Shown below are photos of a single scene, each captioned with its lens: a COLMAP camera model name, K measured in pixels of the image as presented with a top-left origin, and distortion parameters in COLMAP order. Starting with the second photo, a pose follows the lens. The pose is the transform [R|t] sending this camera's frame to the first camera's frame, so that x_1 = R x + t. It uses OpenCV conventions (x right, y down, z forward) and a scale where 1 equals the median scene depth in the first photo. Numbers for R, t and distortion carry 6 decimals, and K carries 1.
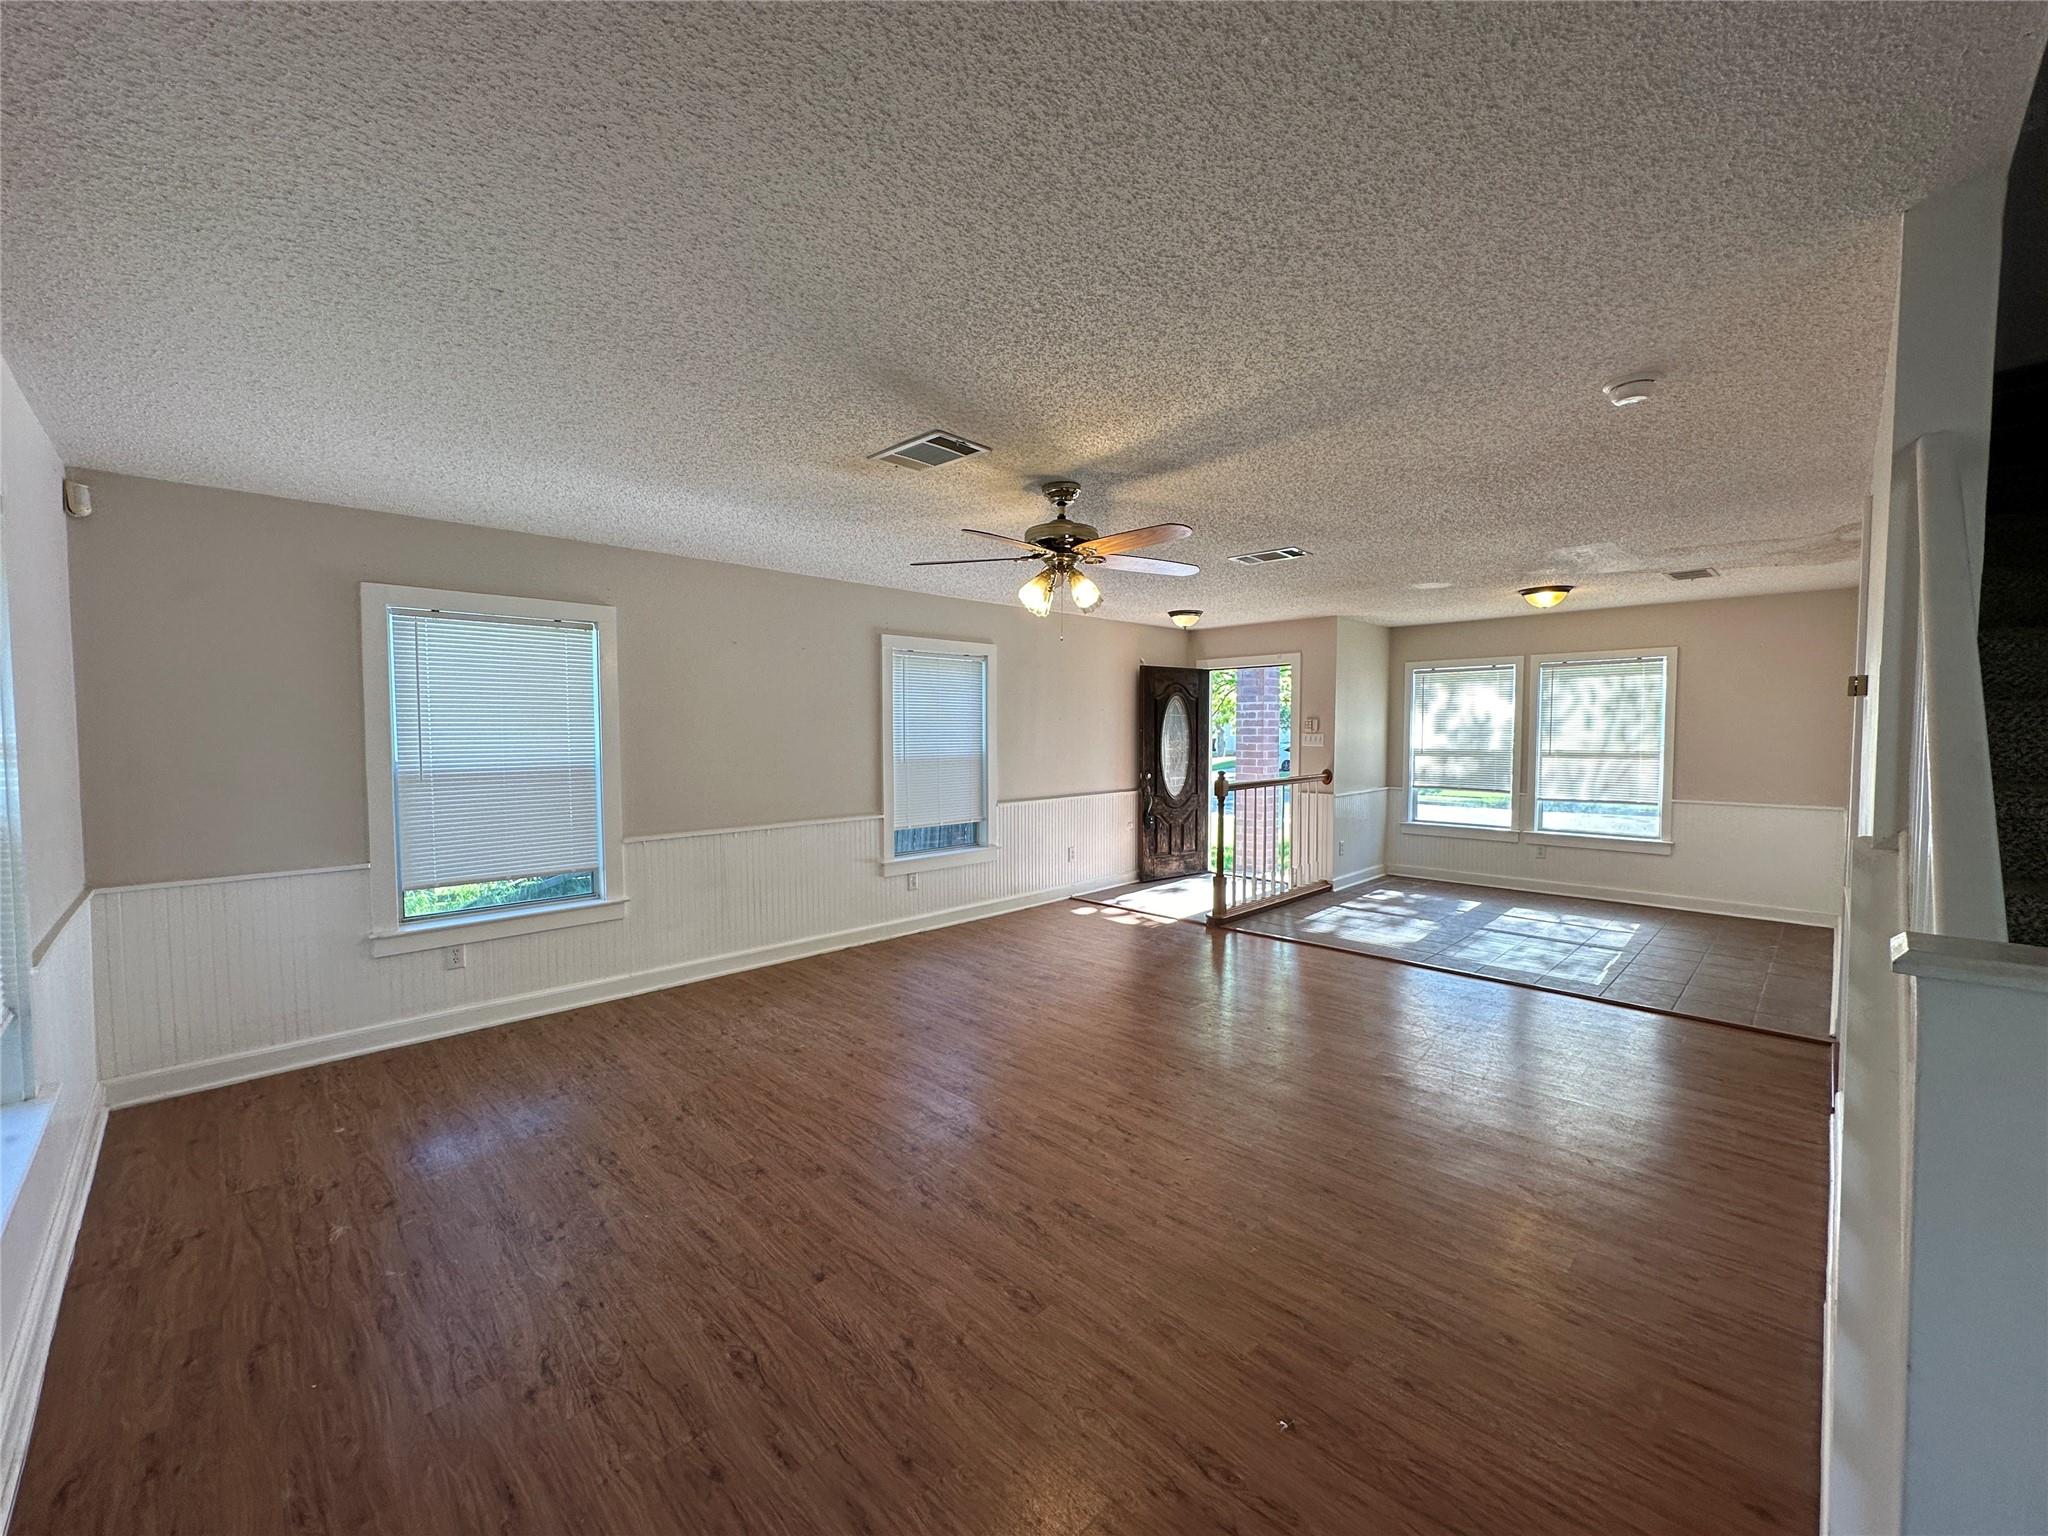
lens RADIAL K [[818.7, 0, 1024.1], [0, 818.7, 757.9], [0, 0, 1]] dist [-0.000807, -0.000770]
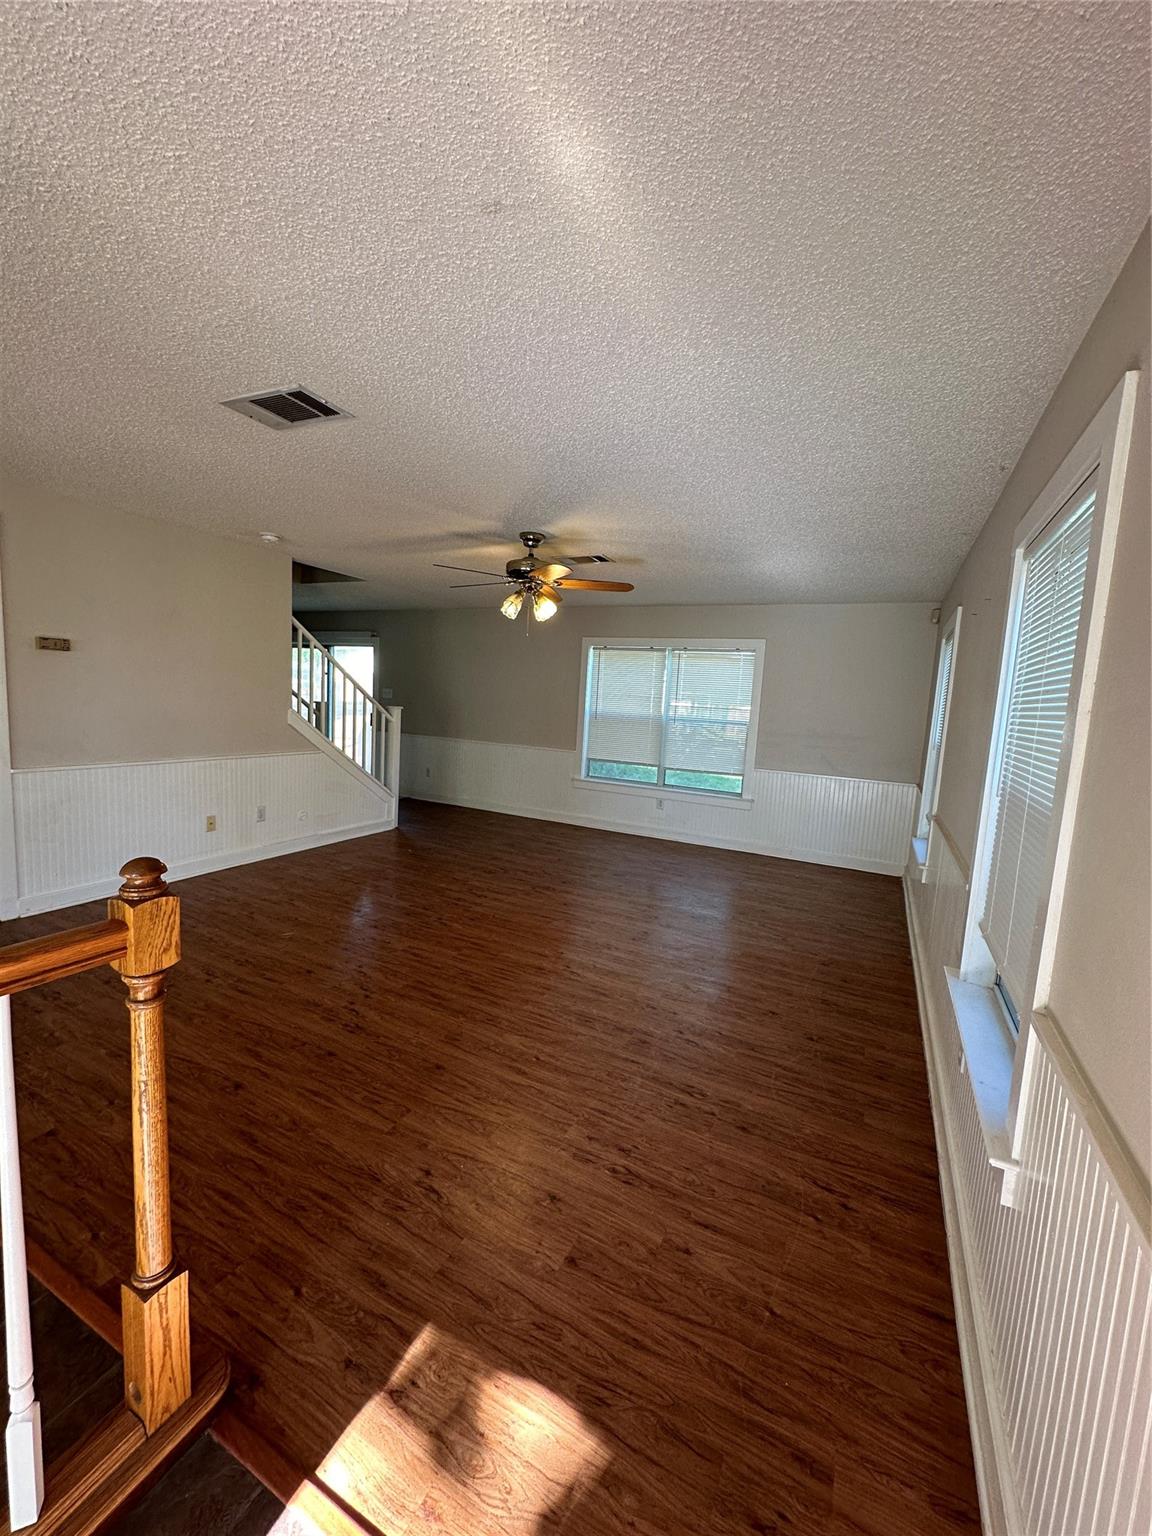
lens RADIAL K [[614.0, 0, 573.3], [0, 614.0, 767.4], [0, 0, 1]] dist [-0.000807, -0.000770]
pose [[-0.947225, -0.012030, -0.320342, 0.325543], [-0.065010, 0.985740, 0.155212, -0.084678], [0.313907, 0.167846, -0.934500, 2.120123]]
